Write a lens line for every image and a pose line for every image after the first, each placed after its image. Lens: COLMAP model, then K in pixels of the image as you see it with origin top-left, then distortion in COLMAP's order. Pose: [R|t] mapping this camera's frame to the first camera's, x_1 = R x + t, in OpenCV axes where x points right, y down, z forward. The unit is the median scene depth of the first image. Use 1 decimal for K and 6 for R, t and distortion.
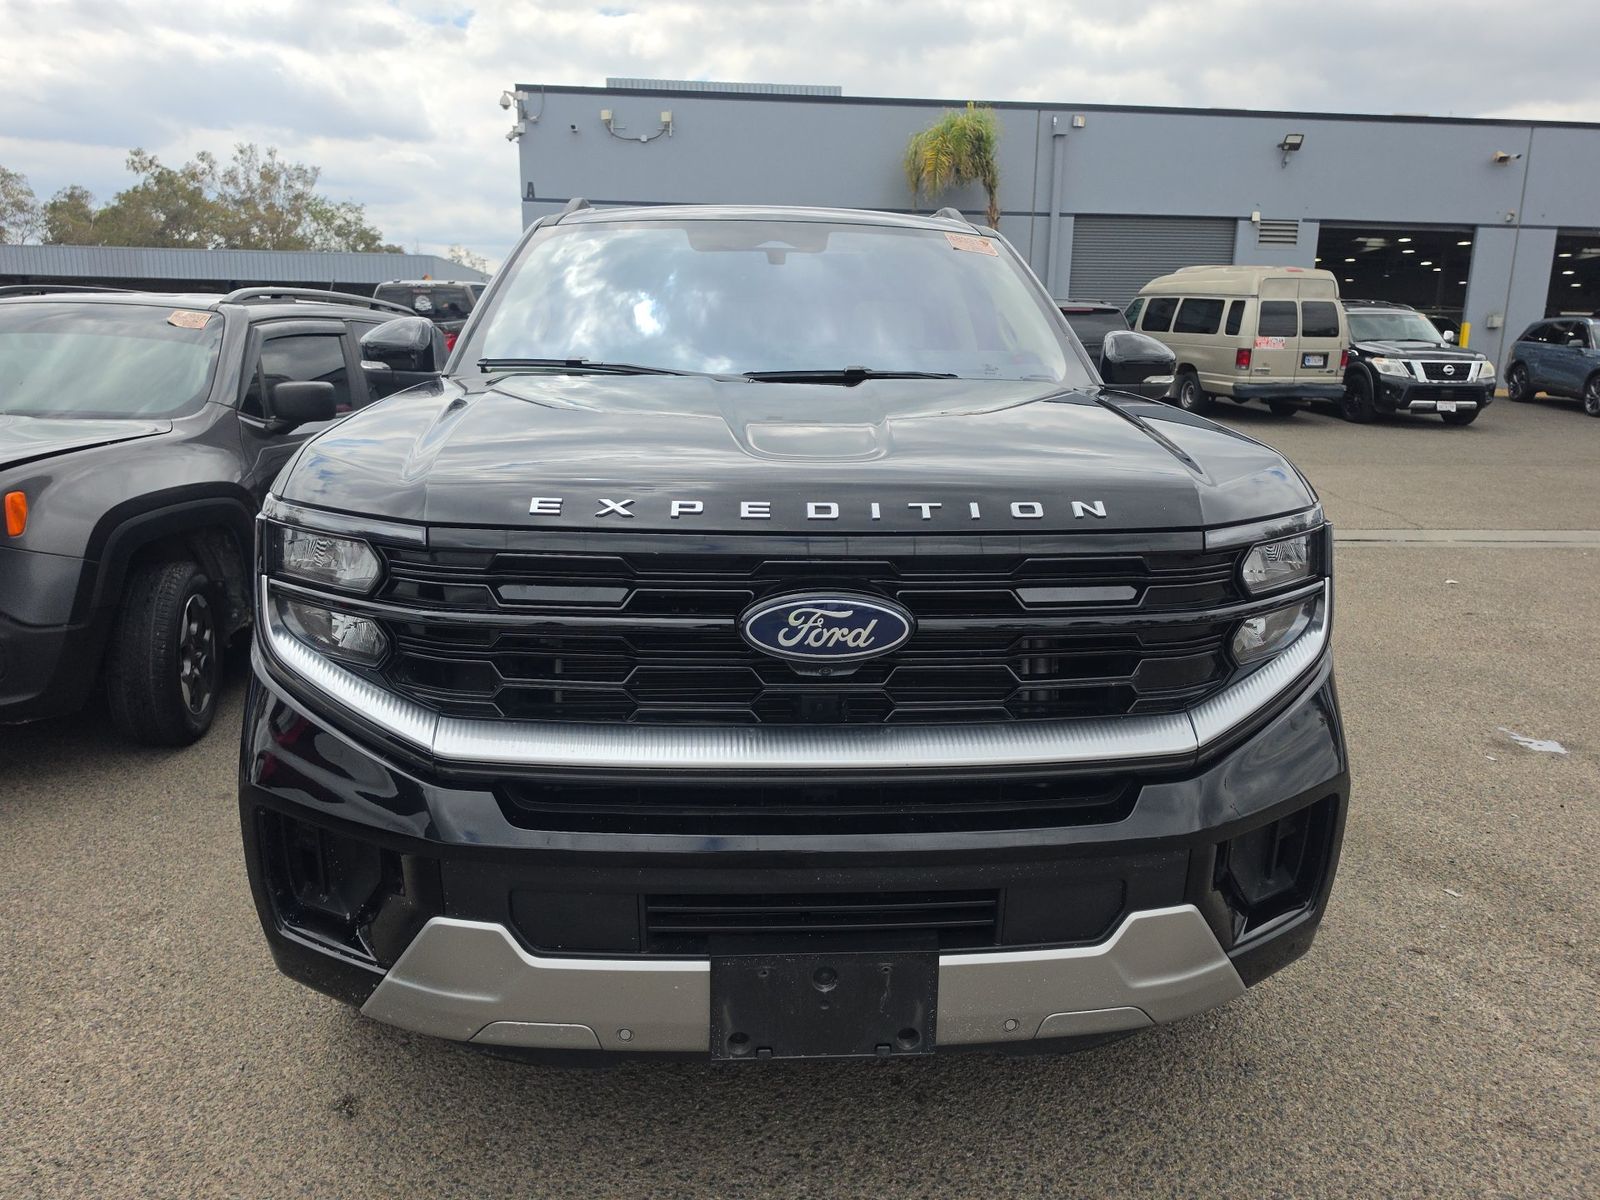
lens RADIAL K [[1114.2, 0, 802.8], [0, 1114.2, 651.2], [0, 0, 1]] dist [0.044919, -0.049791]
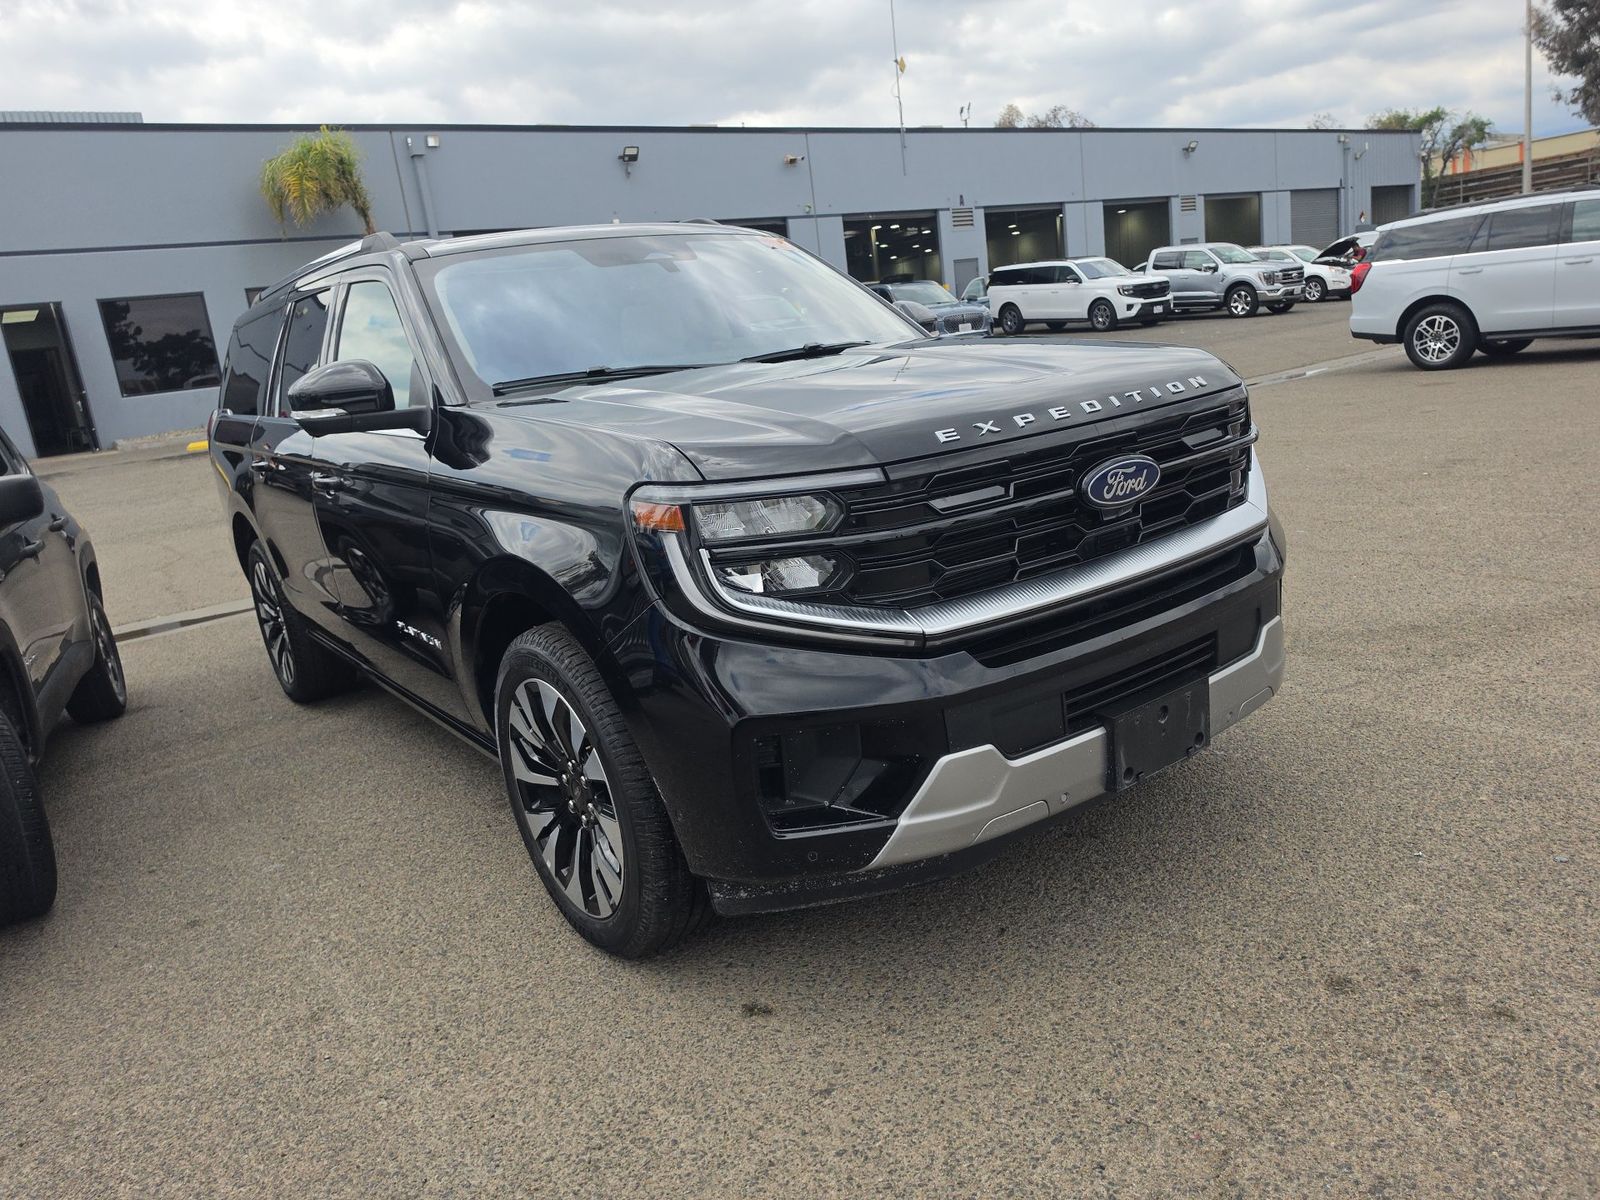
lens RADIAL K [[1114.2, 0, 802.8], [0, 1114.2, 651.2], [0, 0, 1]] dist [0.044919, -0.049791]
pose [[0.827552, -0.261864, 0.496573, -0.663189], [0.267943, 0.961532, 0.060523, -0.004597], [-0.493319, 0.082968, 0.865883, -0.037729]]
